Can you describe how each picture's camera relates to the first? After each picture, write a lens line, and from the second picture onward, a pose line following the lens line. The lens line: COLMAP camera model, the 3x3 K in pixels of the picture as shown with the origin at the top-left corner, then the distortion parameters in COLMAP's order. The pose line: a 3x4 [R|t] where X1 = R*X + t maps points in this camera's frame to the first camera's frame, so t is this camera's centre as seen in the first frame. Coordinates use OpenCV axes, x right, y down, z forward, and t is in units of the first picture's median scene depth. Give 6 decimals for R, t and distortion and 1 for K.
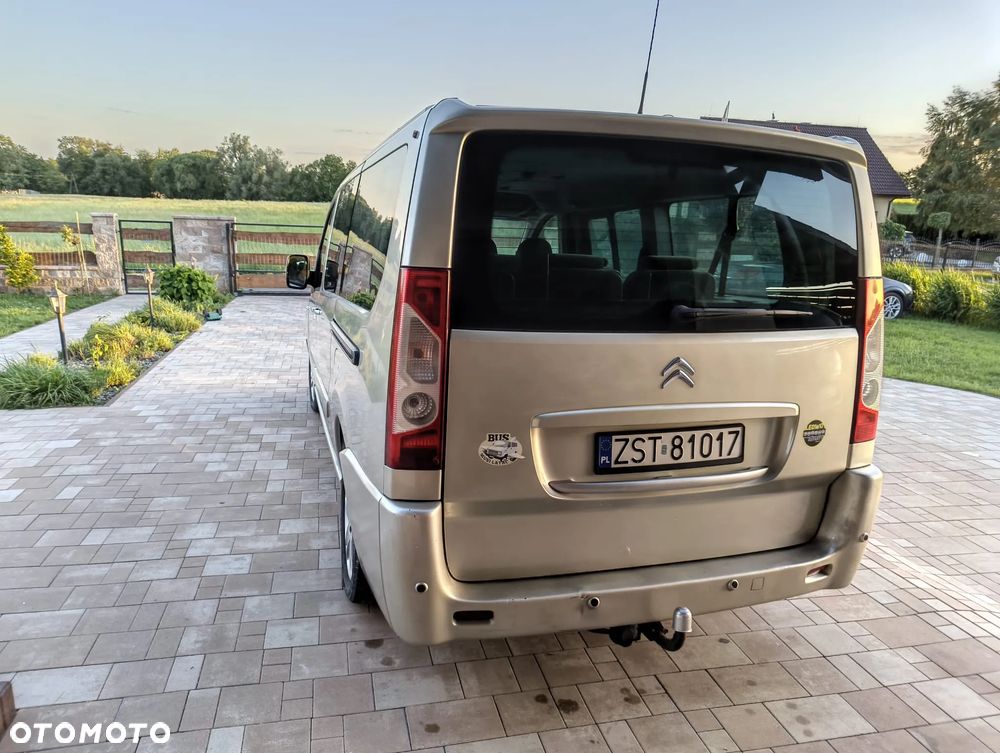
lens RADIAL K [[691.5, 0, 498.9], [0, 691.5, 376.8], [0, 0, 1]] dist [0.052365, -0.065873]
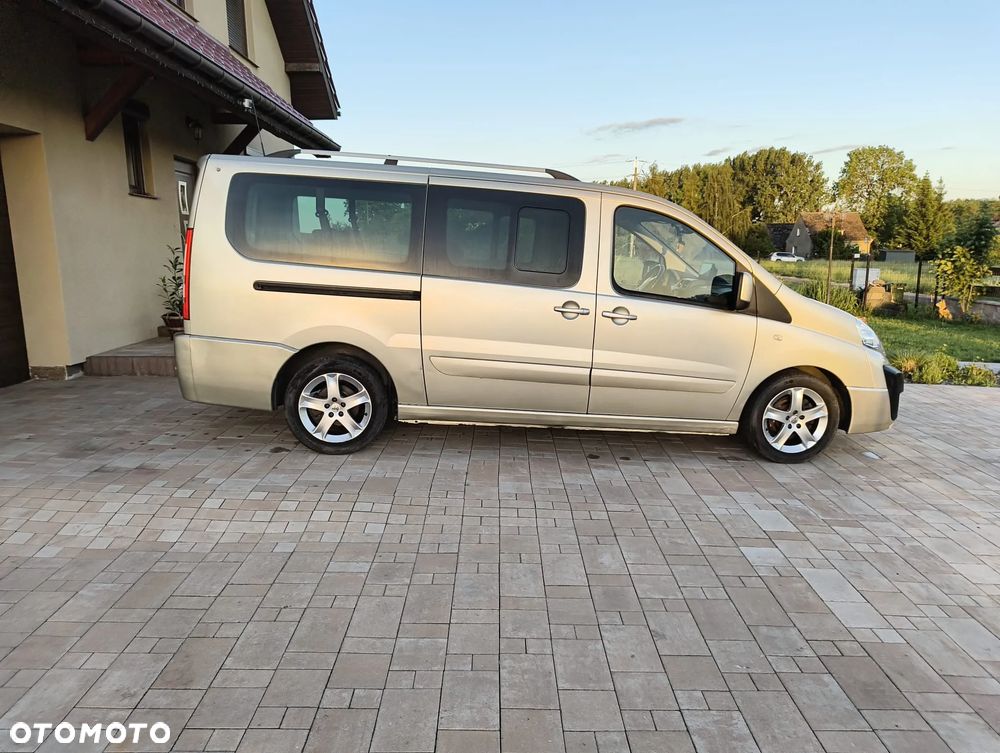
lens RADIAL K [[691.5, 0, 498.9], [0, 691.5, 376.8], [0, 0, 1]] dist [0.052365, -0.065873]
pose [[-0.226414, 0.142102, -0.963610, 2.127880], [-0.249131, 0.947945, 0.198329, -0.329959], [0.941632, 0.284969, -0.179226, 2.155527]]
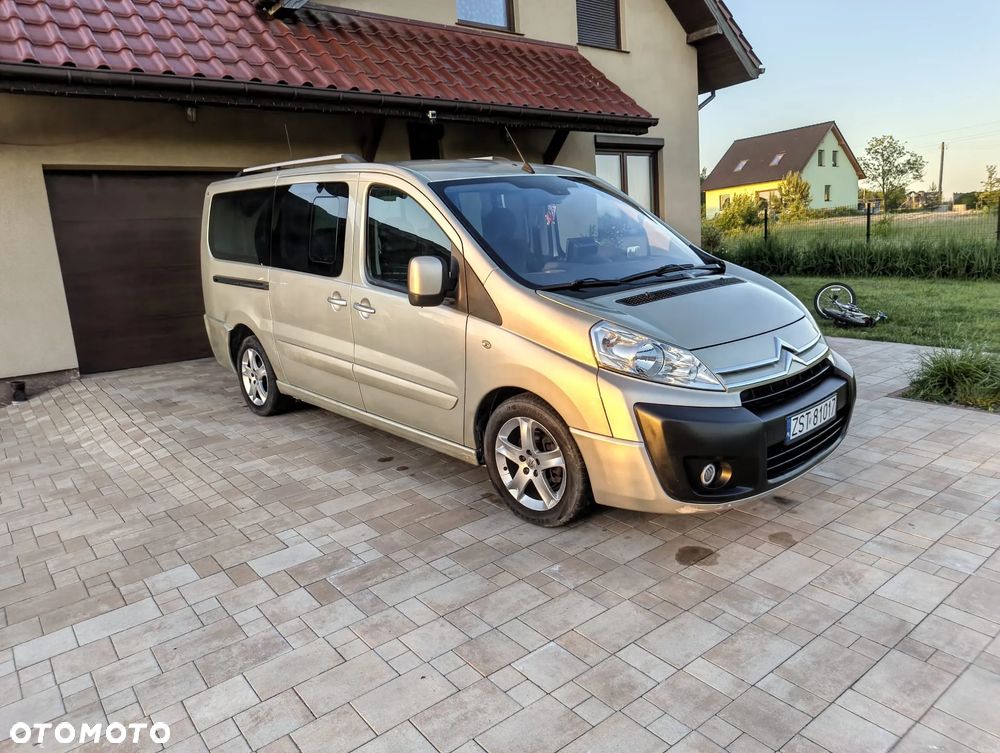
lens RADIAL K [[691.5, 0, 498.9], [0, 691.5, 376.8], [0, 0, 1]] dist [0.052365, -0.065873]
pose [[-0.906609, 0.106474, -0.408317, 0.644064], [-0.066002, 0.919951, 0.386437, -0.718313], [0.416778, 0.377297, -0.827009, 3.680850]]
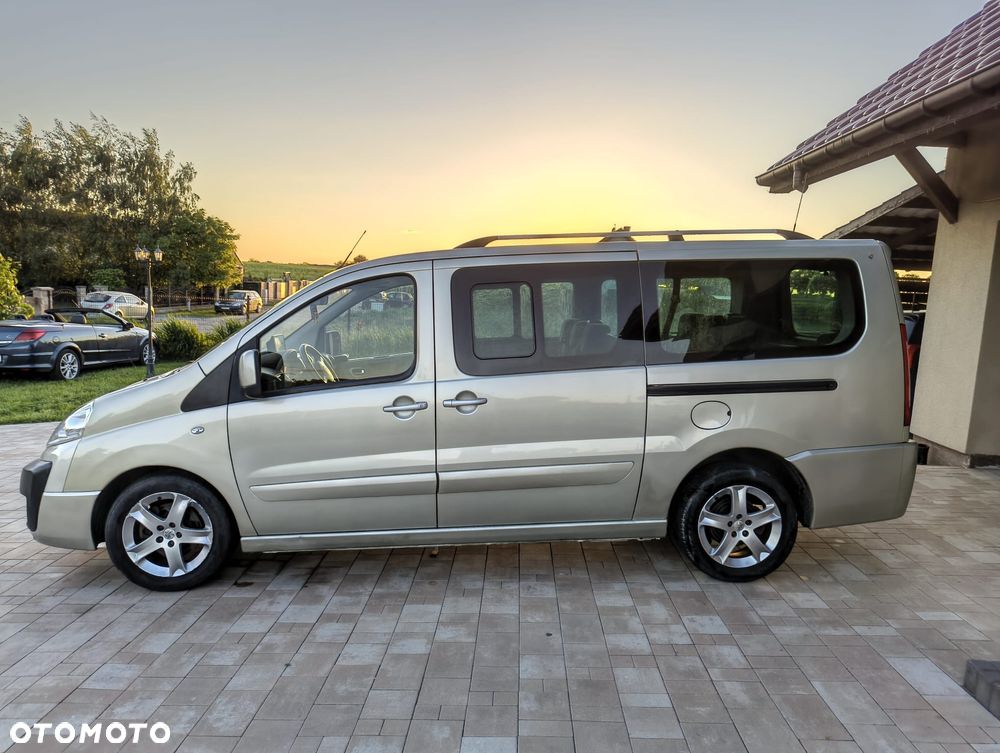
lens RADIAL K [[691.5, 0, 498.9], [0, 691.5, 376.8], [0, 0, 1]] dist [0.052365, -0.065873]
pose [[0.262739, -0.148965, 0.953298, -1.871574], [0.207992, 0.973526, 0.094801, -0.346193], [-0.942182, 0.173371, 0.286767, 1.212285]]
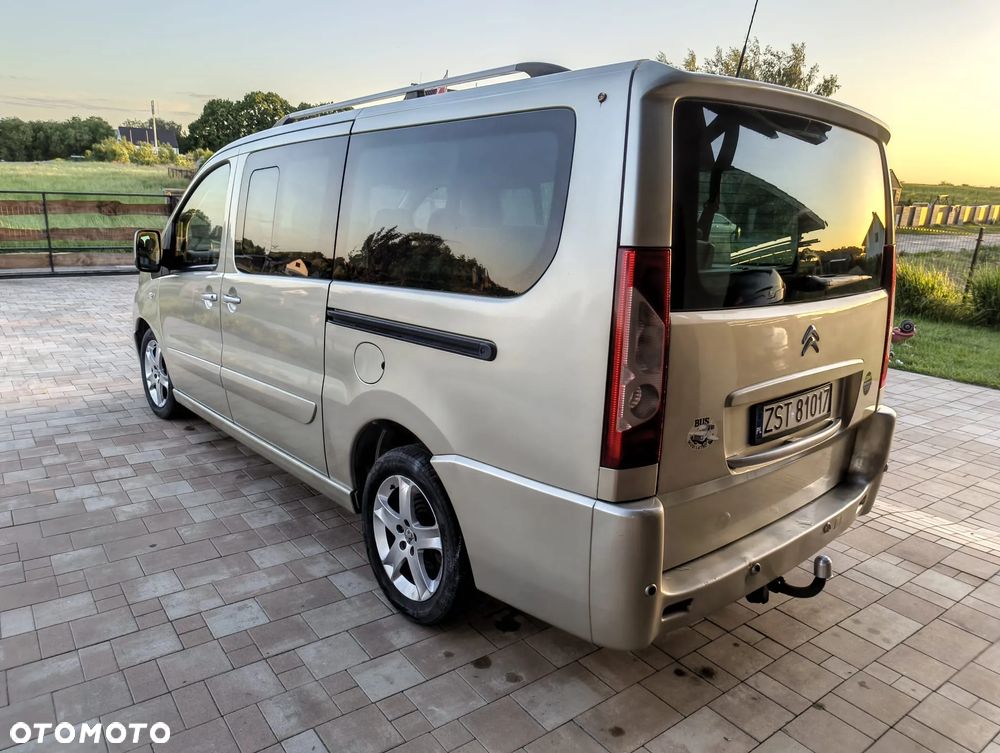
lens RADIAL K [[691.5, 0, 498.9], [0, 691.5, 376.8], [0, 0, 1]] dist [0.052365, -0.065873]
pose [[0.917283, -0.098001, 0.385988, -0.515416], [0.080411, 0.994863, 0.061499, -0.046763], [-0.390032, -0.025375, 0.920451, 0.179441]]
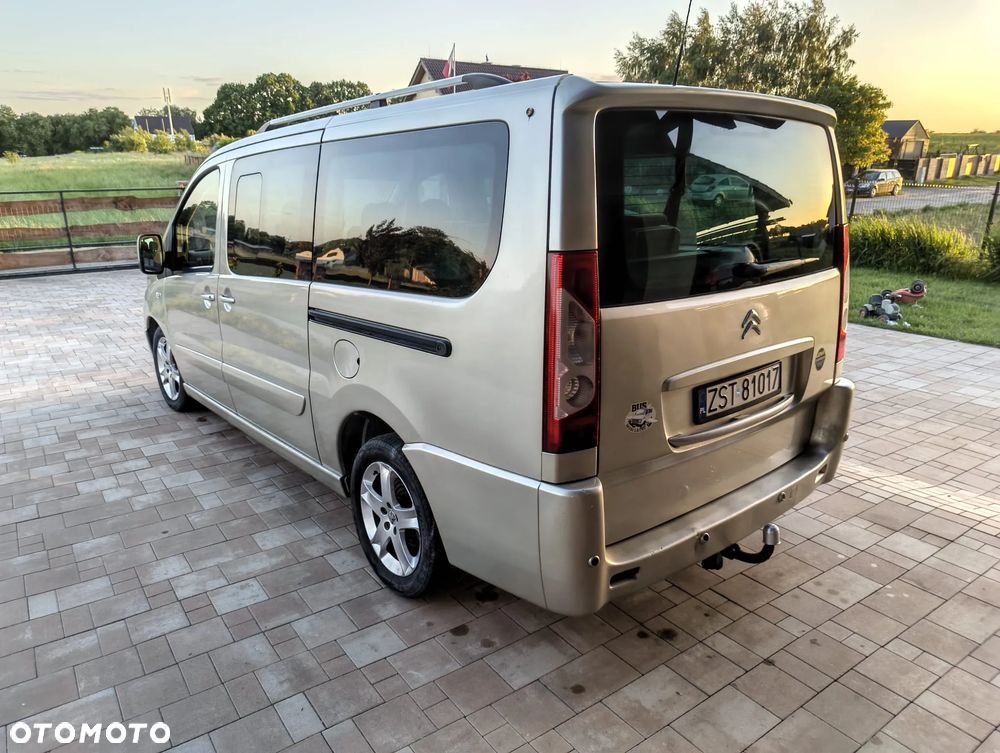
lens RADIAL K [[691.5, 0, 498.9], [0, 691.5, 376.8], [0, 0, 1]] dist [0.052365, -0.065873]
pose [[0.925590, -0.148047, 0.348374, -0.456740], [0.121851, 0.987888, 0.096073, -0.068444], [-0.358378, -0.046474, 0.932419, 0.080126]]
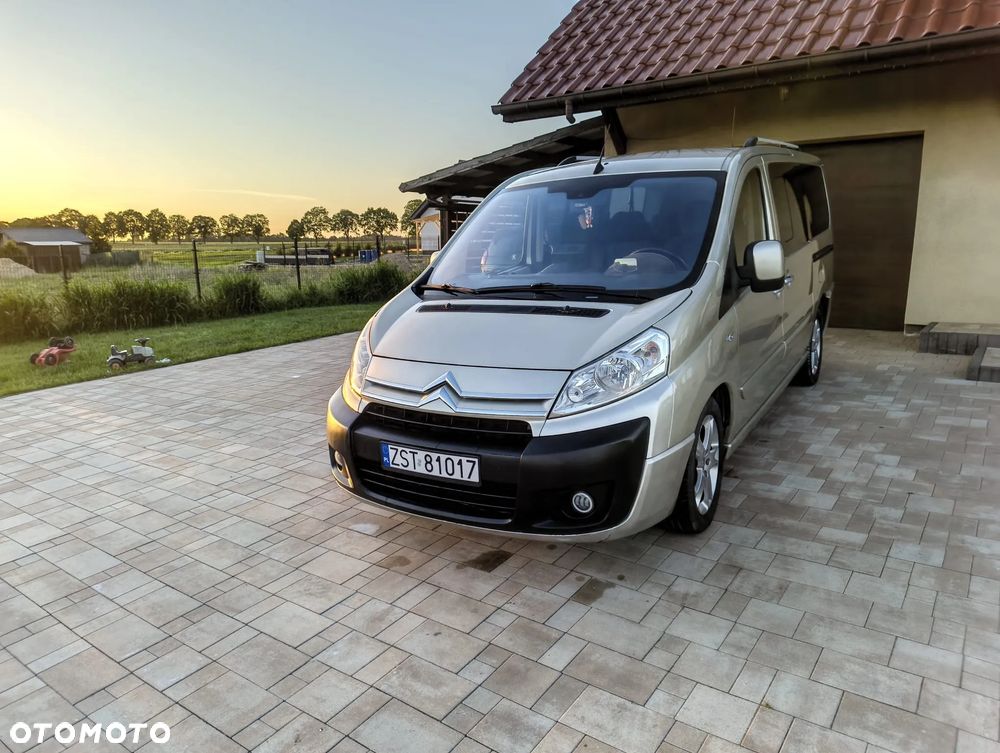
lens RADIAL K [[691.5, 0, 498.9], [0, 691.5, 376.8], [0, 0, 1]] dist [0.052365, -0.065873]
pose [[-0.647206, -0.173327, 0.742349, -1.354801], [0.179973, 0.911540, 0.369737, -0.738972], [-0.740766, 0.372898, -0.558760, 3.398707]]
